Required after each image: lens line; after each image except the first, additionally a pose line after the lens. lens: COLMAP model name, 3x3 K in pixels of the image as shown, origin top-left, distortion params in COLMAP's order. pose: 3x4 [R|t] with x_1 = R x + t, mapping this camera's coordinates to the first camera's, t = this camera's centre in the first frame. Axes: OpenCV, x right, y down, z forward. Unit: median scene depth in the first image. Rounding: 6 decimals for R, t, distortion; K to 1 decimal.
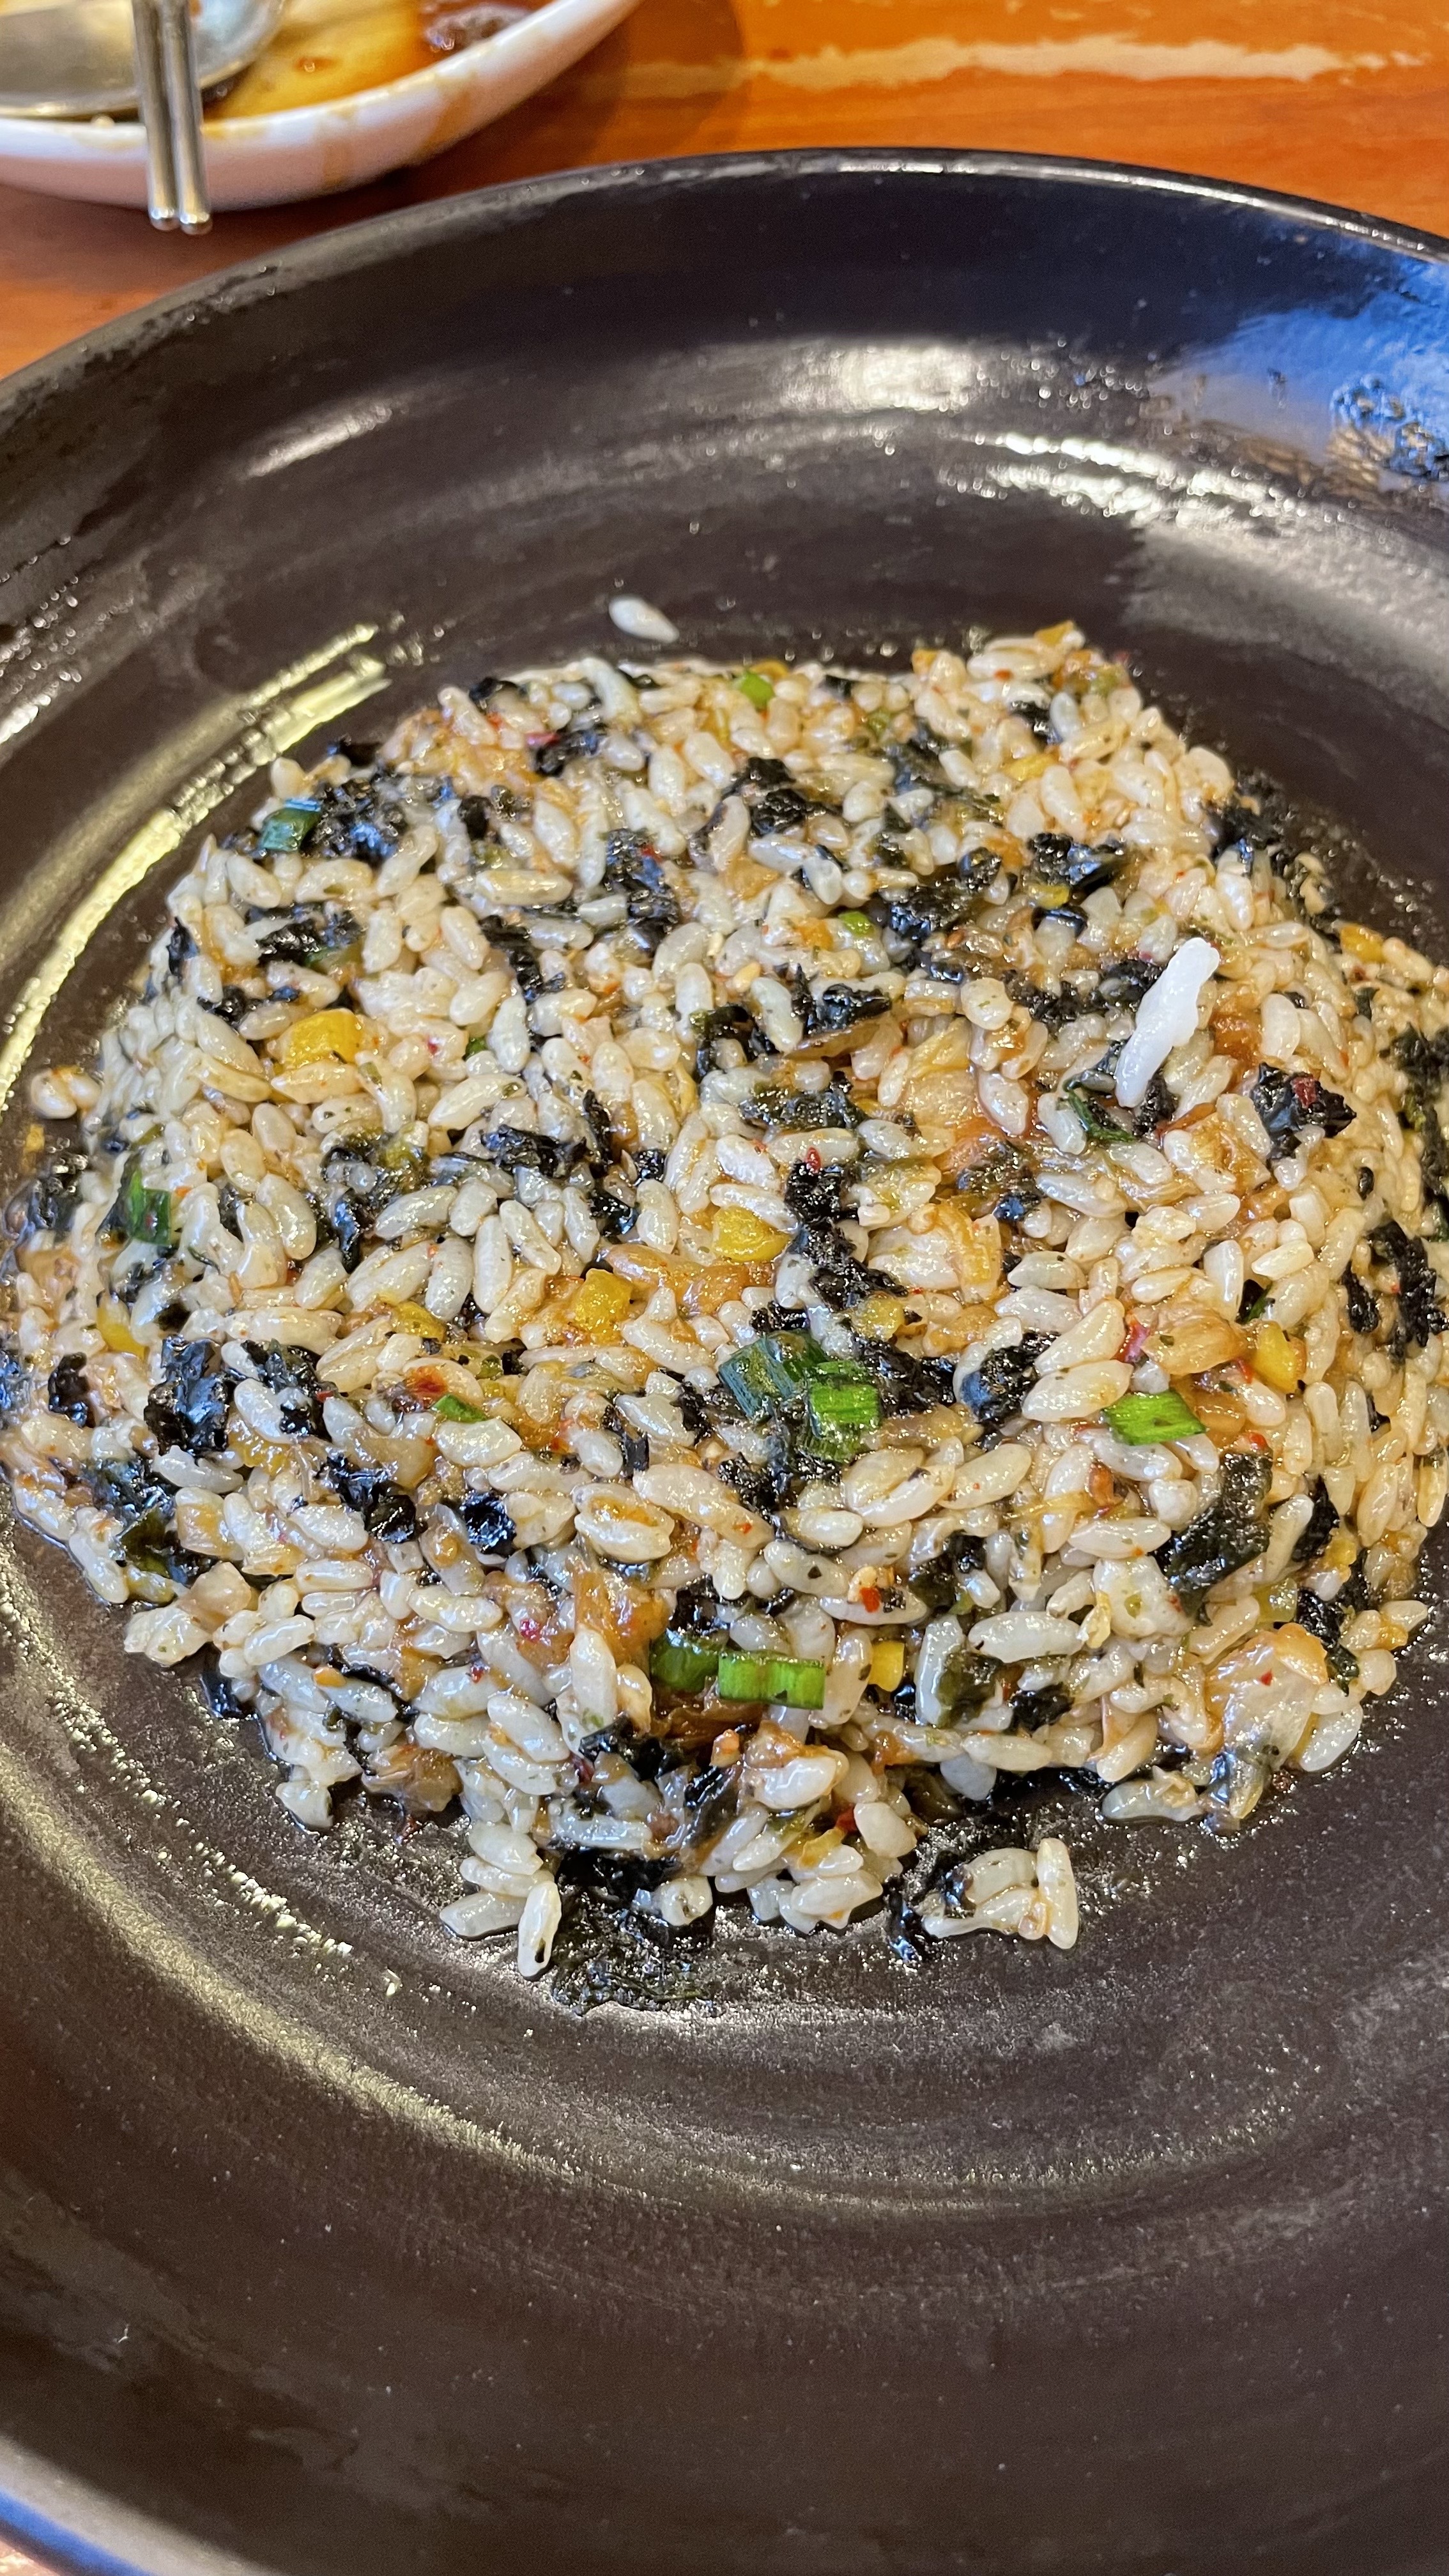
lens RADIAL K [[1972.8, 0, 659.9], [0, 1972.8, 1157.0], [0, 0, 1]] dist [0.165343, -0.289537]
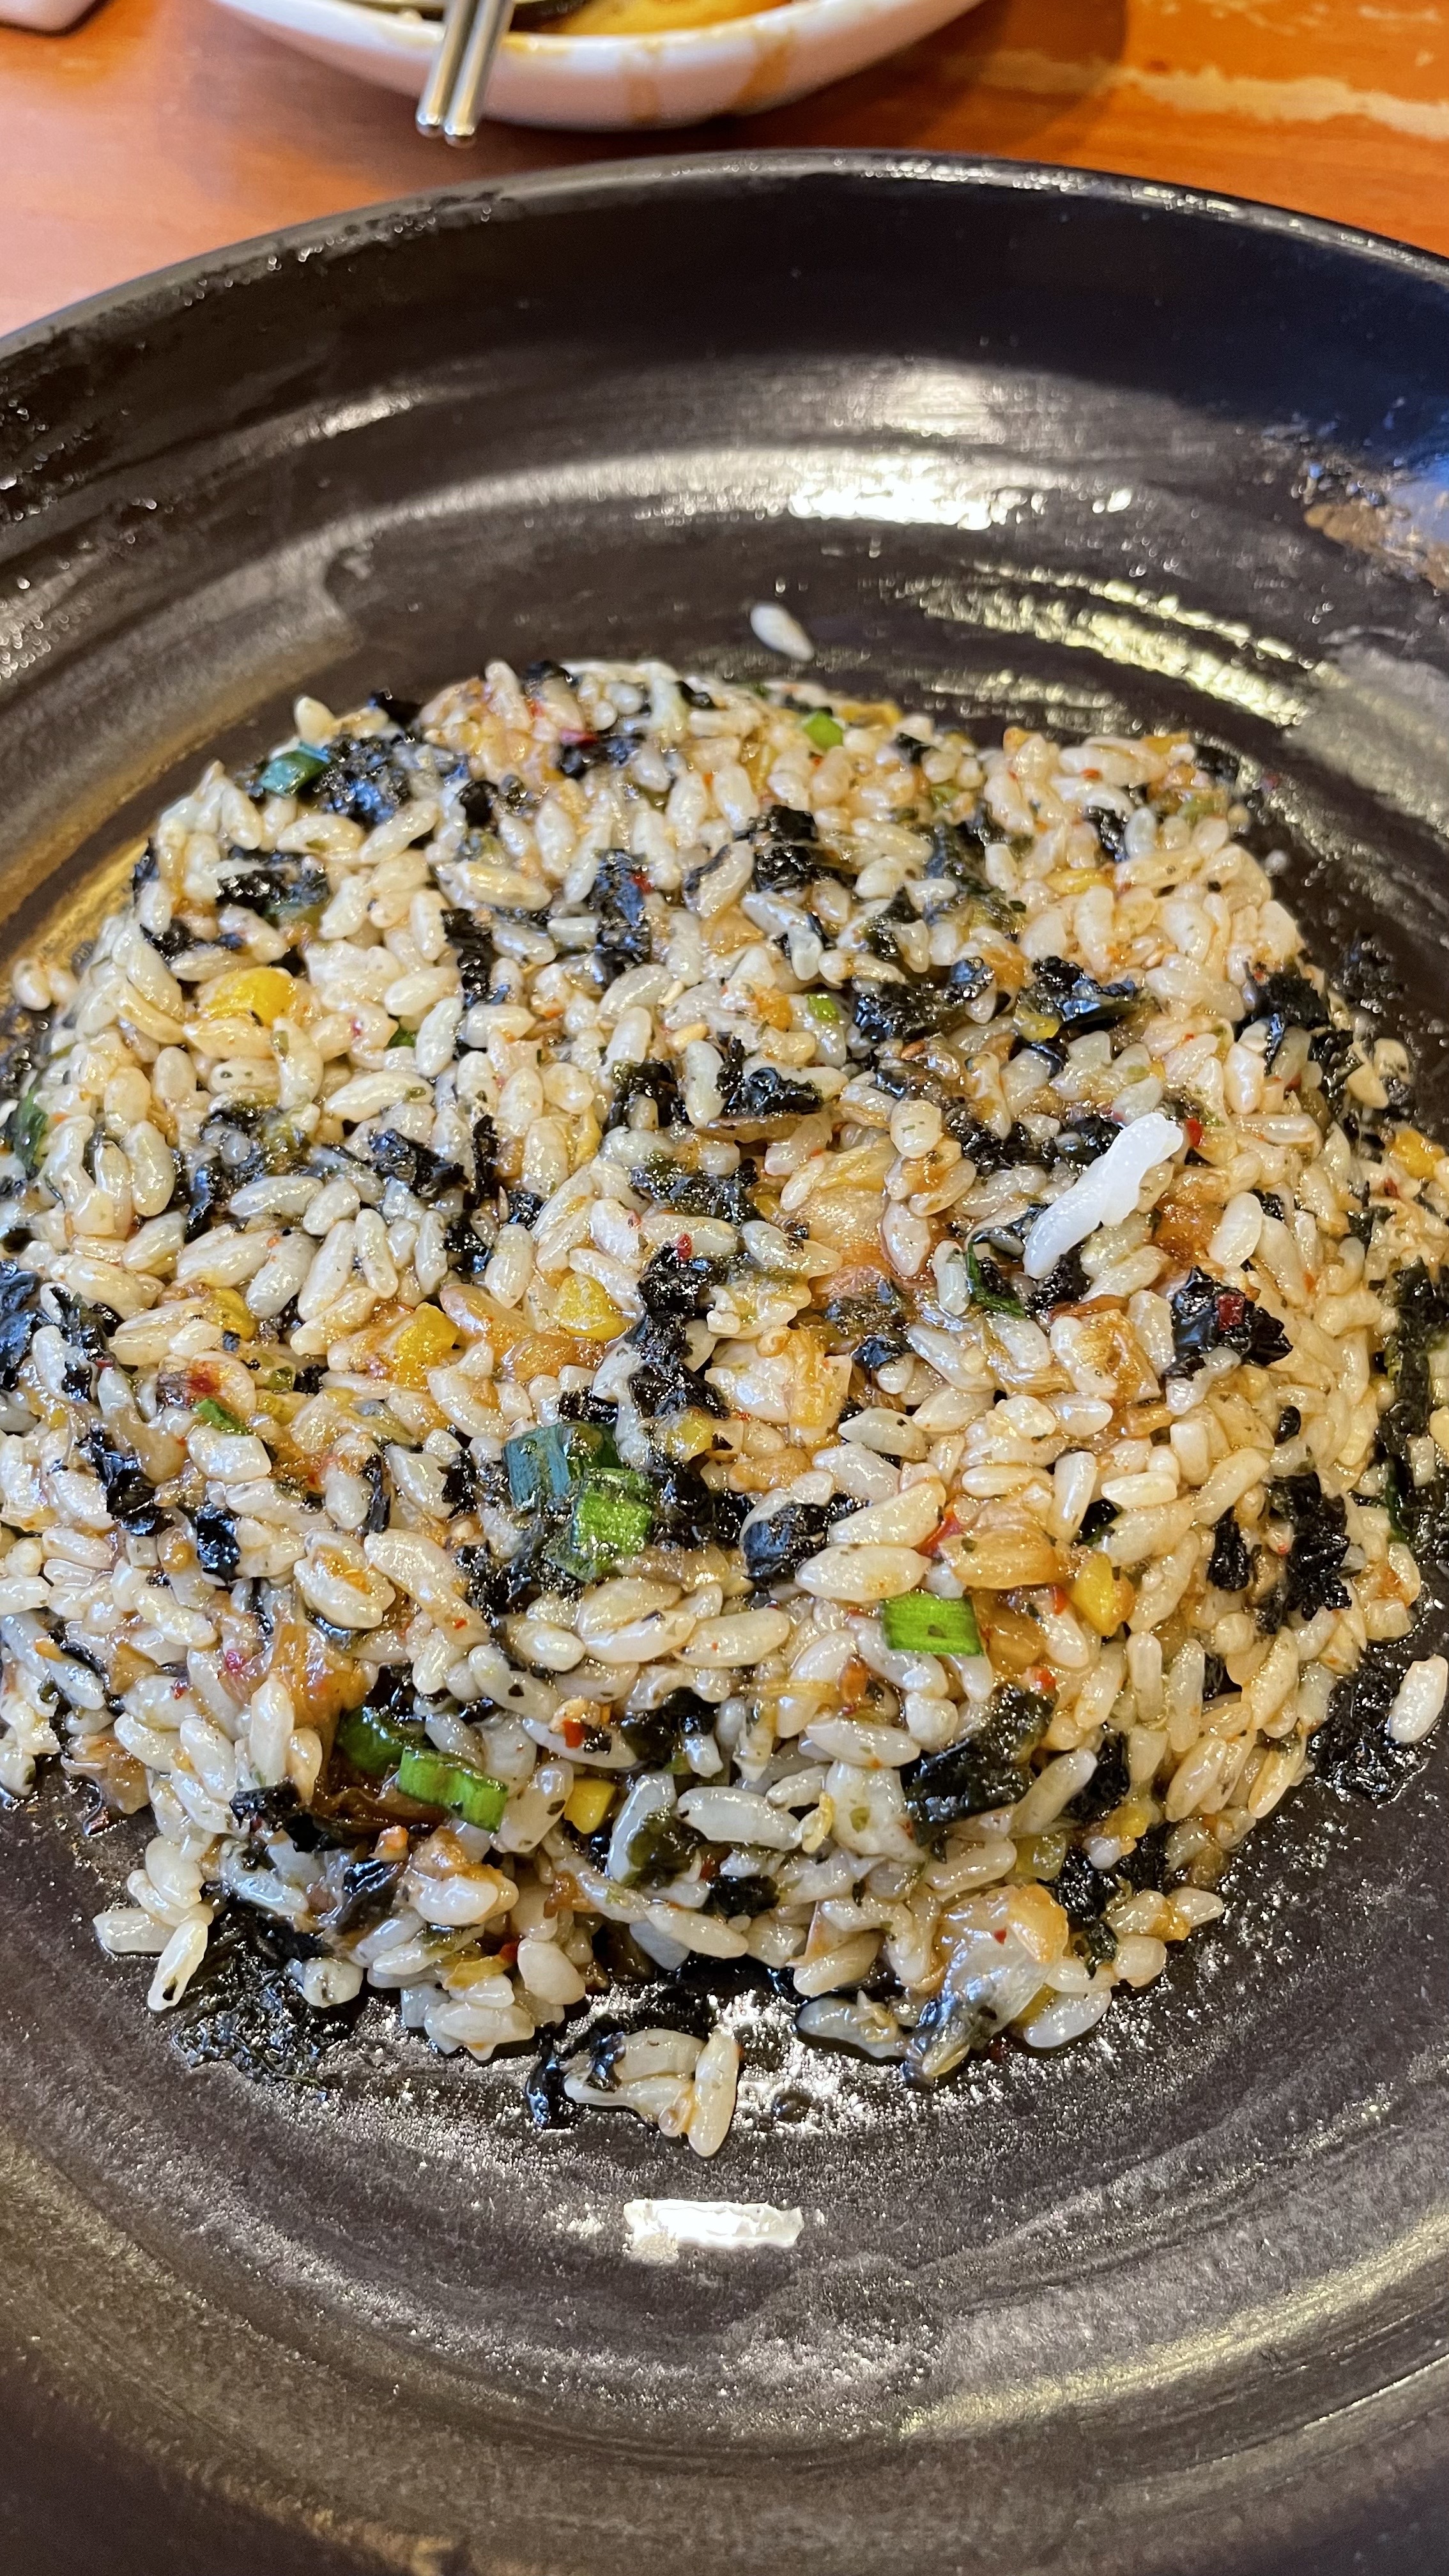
lens RADIAL K [[1972.8, 0, 659.9], [0, 1972.8, 1157.0], [0, 0, 1]] dist [0.165343, -0.289537]
pose [[0.960842, 0.241320, -0.136186, 0.183319], [-0.238547, 0.970442, 0.036580, -0.071259], [0.140988, -0.002661, 0.990008, 0.082505]]
